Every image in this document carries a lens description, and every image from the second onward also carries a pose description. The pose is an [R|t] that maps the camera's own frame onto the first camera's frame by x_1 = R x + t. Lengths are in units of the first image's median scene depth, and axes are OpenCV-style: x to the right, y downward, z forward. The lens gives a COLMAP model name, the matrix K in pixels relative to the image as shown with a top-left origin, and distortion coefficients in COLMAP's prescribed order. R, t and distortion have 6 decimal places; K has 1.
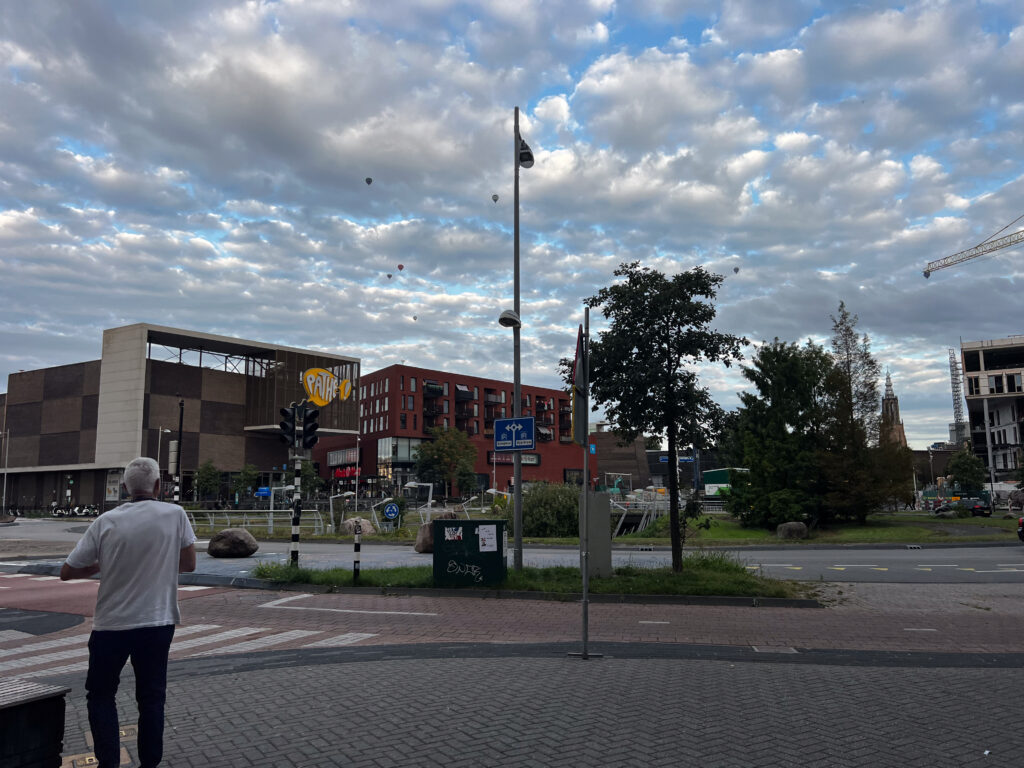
lens RADIAL K [[774.6, 0, 512.1], [0, 774.6, 383.7], [0, 0, 1]] dist [-0.005472, -0.002160]
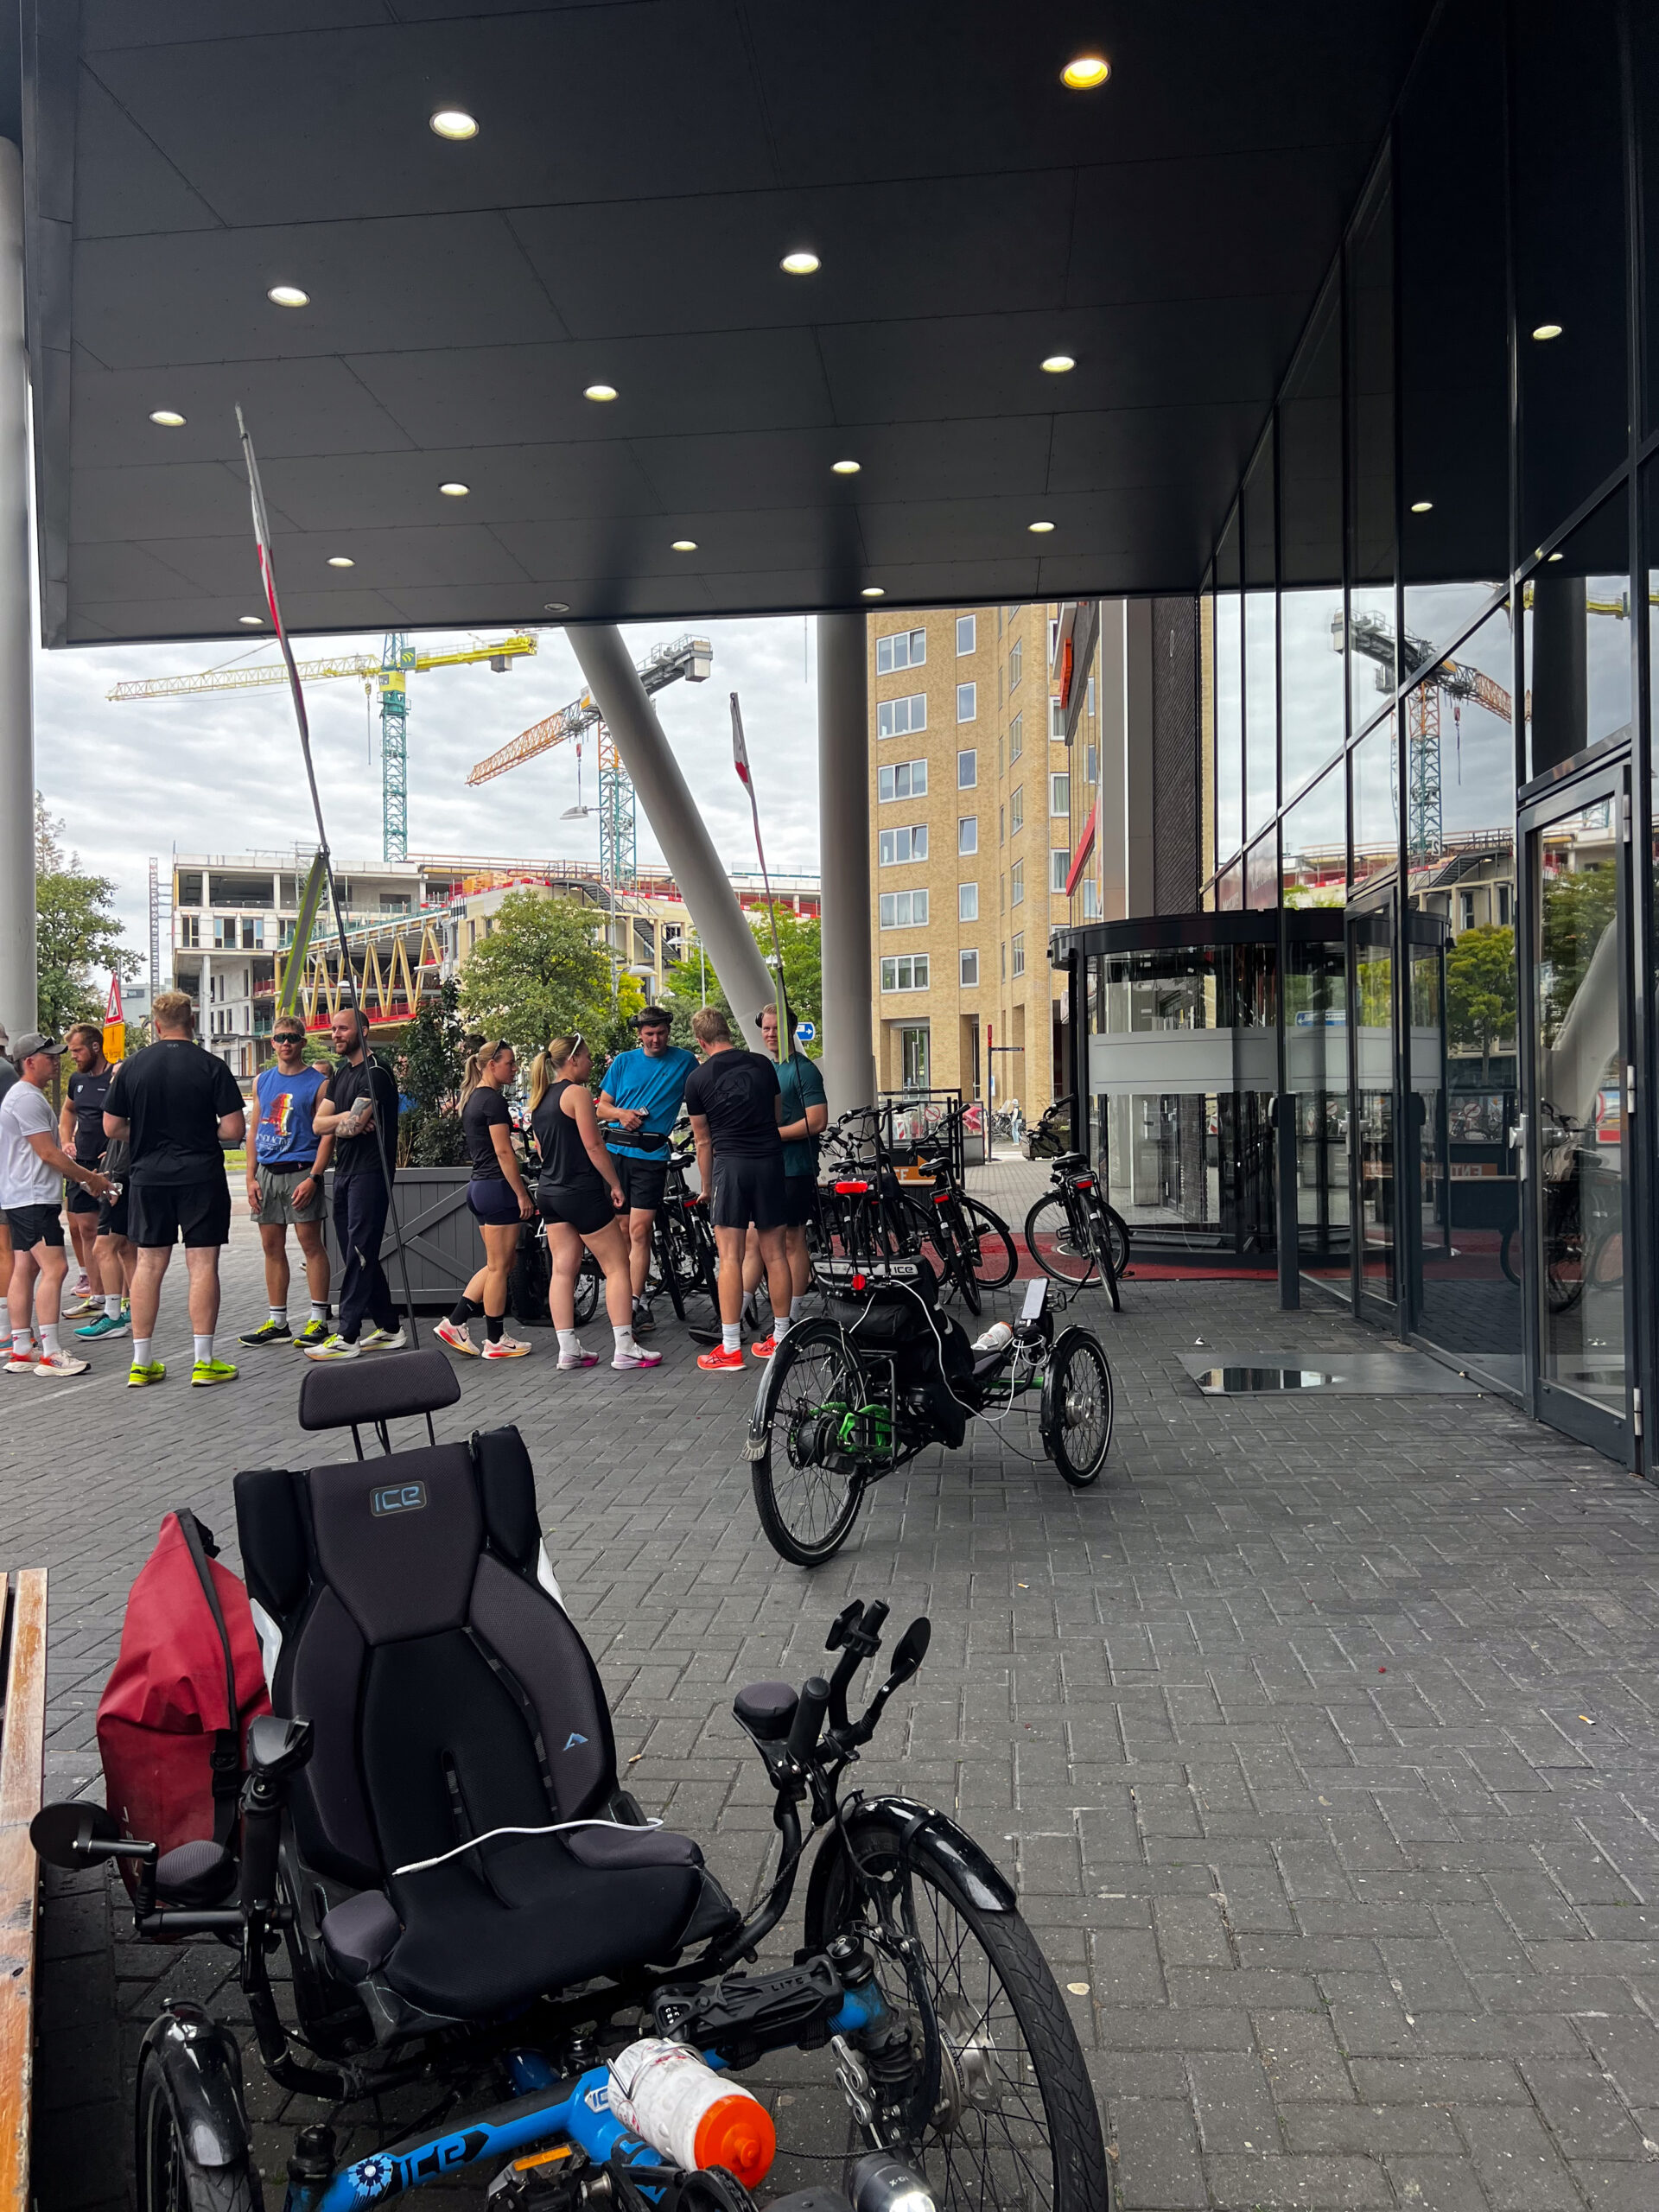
lens RADIAL K [[1673.3, 0, 829.0], [0, 1673.3, 1104.7], [0, 0, 1]] dist [-0.005472, -0.002160]
pose [[0.593886, 0.003455, 0.804542, -0.123602], [-0.110206, 0.990914, 0.077094, -0.018066], [-0.796966, -0.134450, 0.588871, -0.132685]]
